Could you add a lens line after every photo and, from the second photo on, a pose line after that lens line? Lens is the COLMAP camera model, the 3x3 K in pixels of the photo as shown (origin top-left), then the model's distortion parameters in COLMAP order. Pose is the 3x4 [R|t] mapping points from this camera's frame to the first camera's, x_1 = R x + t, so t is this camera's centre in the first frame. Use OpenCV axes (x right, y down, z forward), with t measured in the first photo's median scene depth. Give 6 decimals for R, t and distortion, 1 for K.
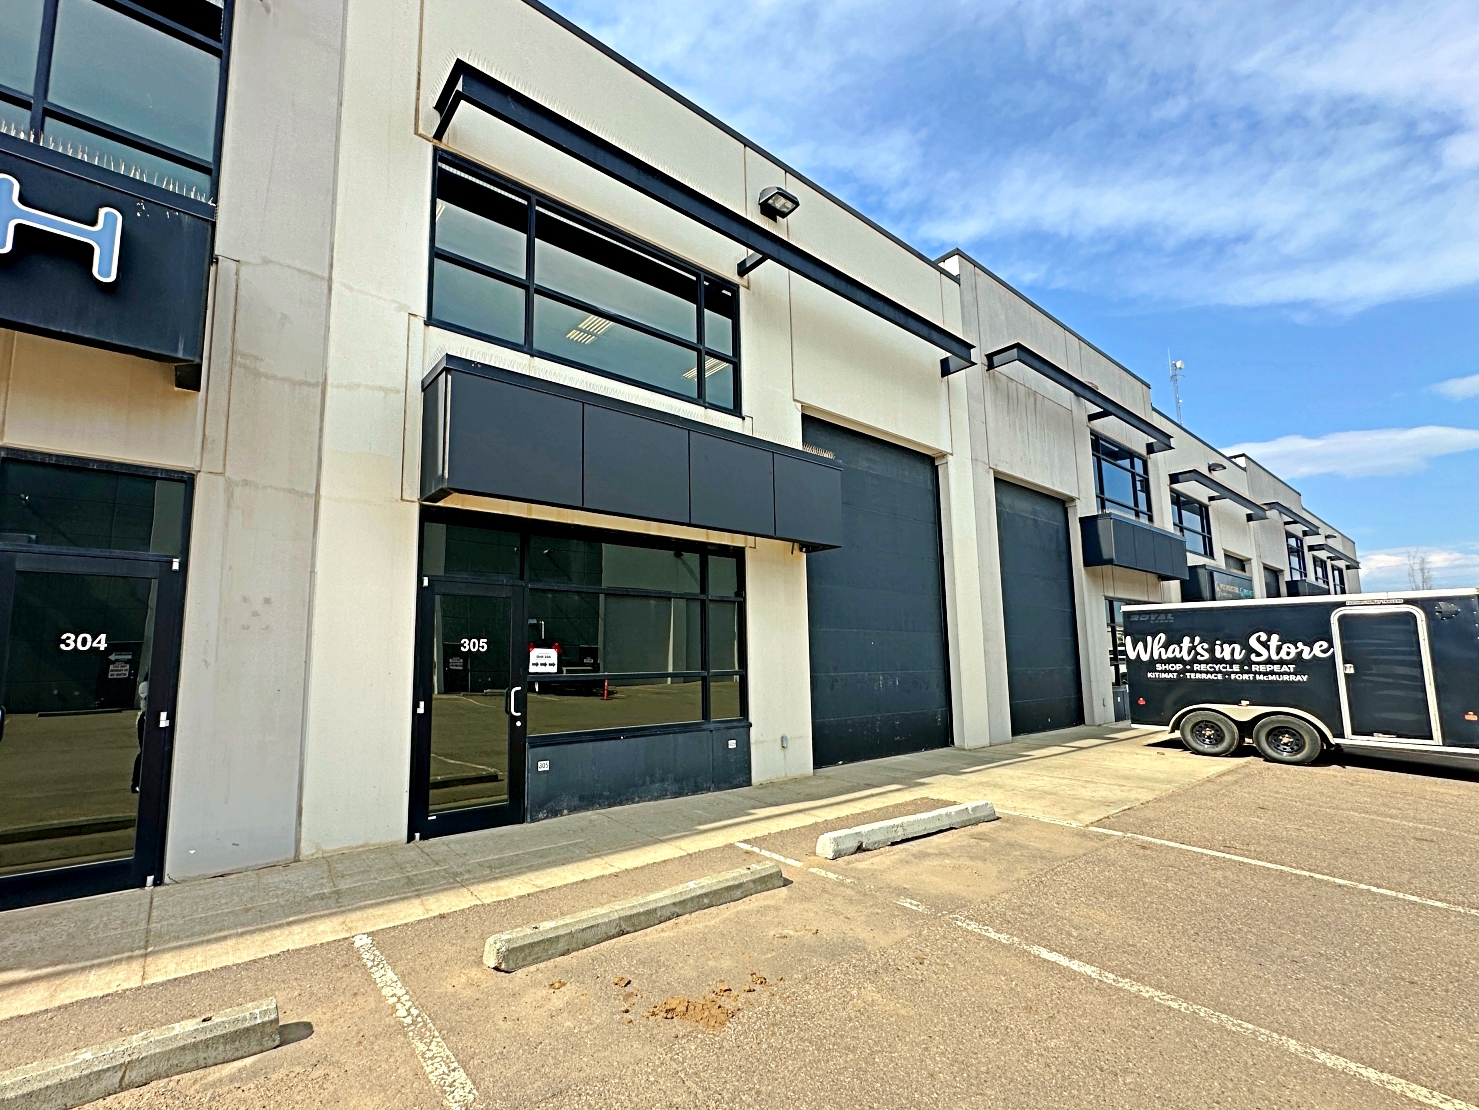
lens RADIAL K [[644.4, 0, 670.3], [0, 644.4, 584.9], [0, 0, 1]] dist [-0.004935, 0.002314]
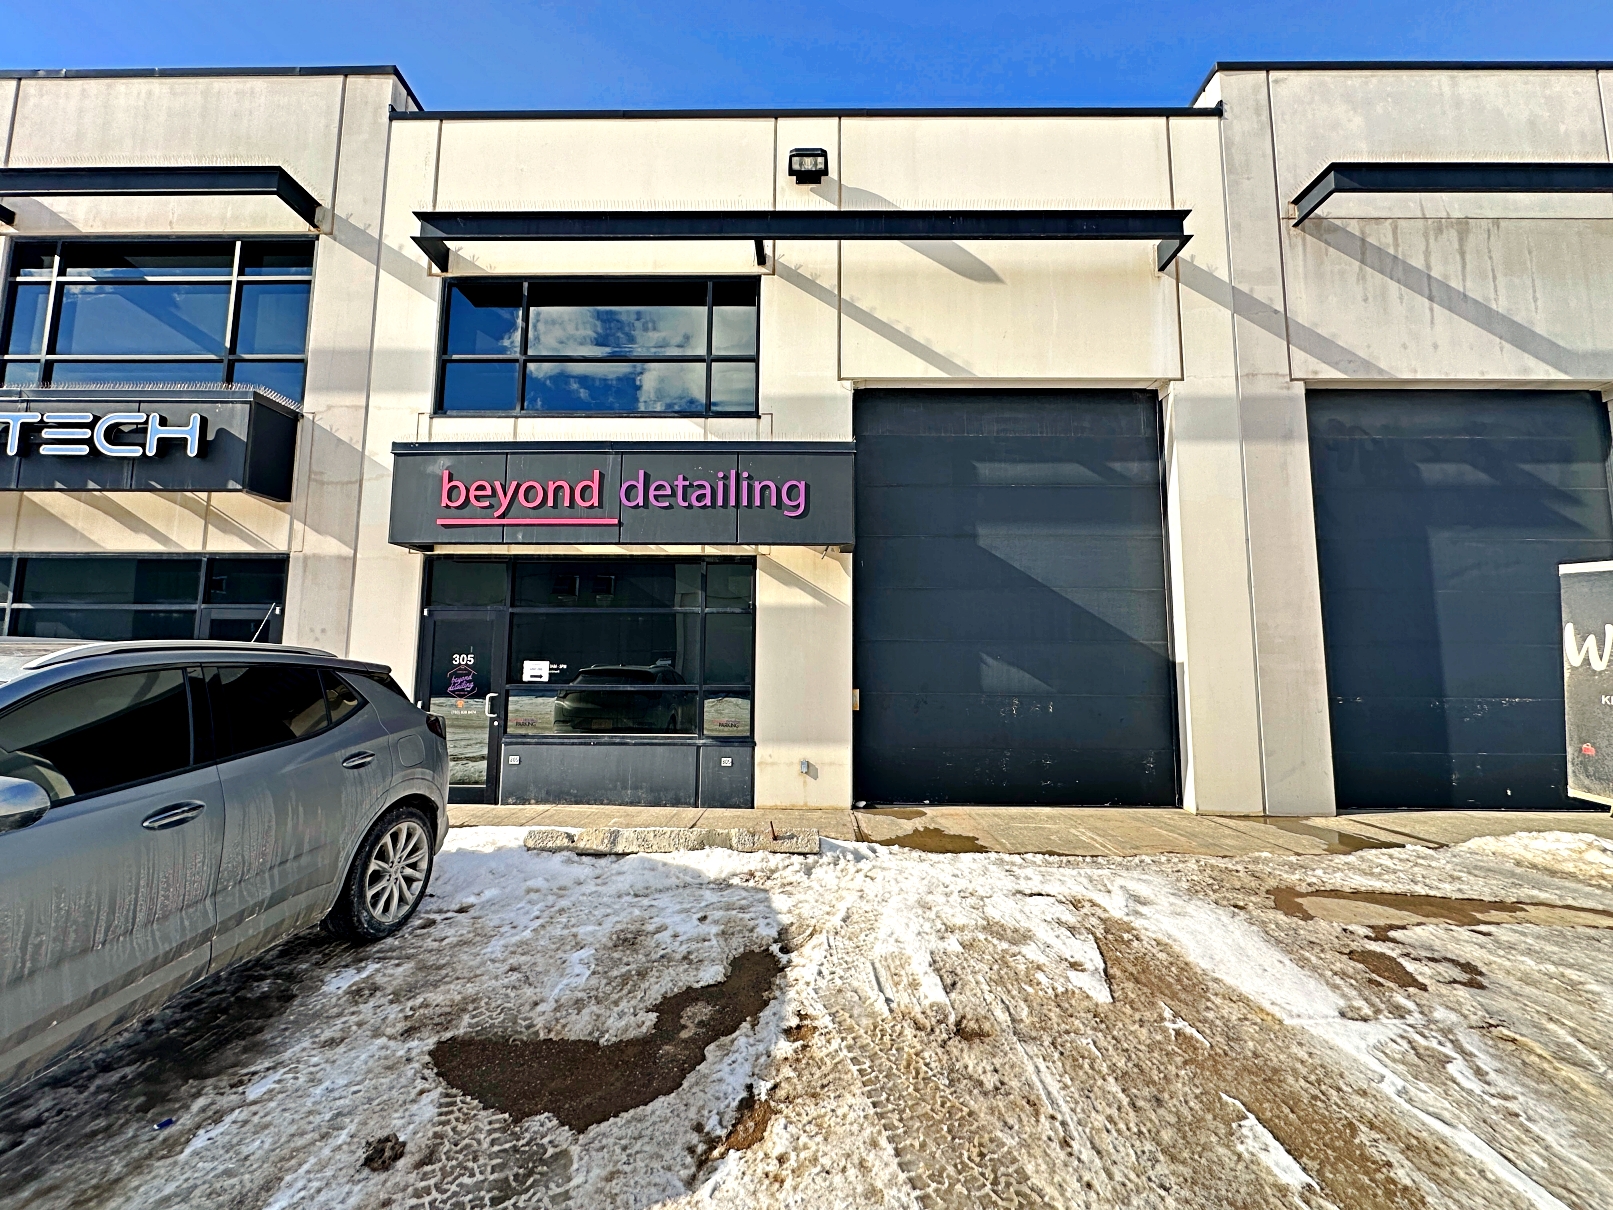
lens RADIAL K [[643.9, 0, 806.9], [0, 643.9, 603.6], [0, 0, 1]] dist [-0.004308, 0.001933]
pose [[0.790101, -0.047756, -0.611114, 0.780546], [0.057501, 0.998339, -0.003673, 0.020404], [0.610274, -0.032237, 0.791534, 0.313797]]
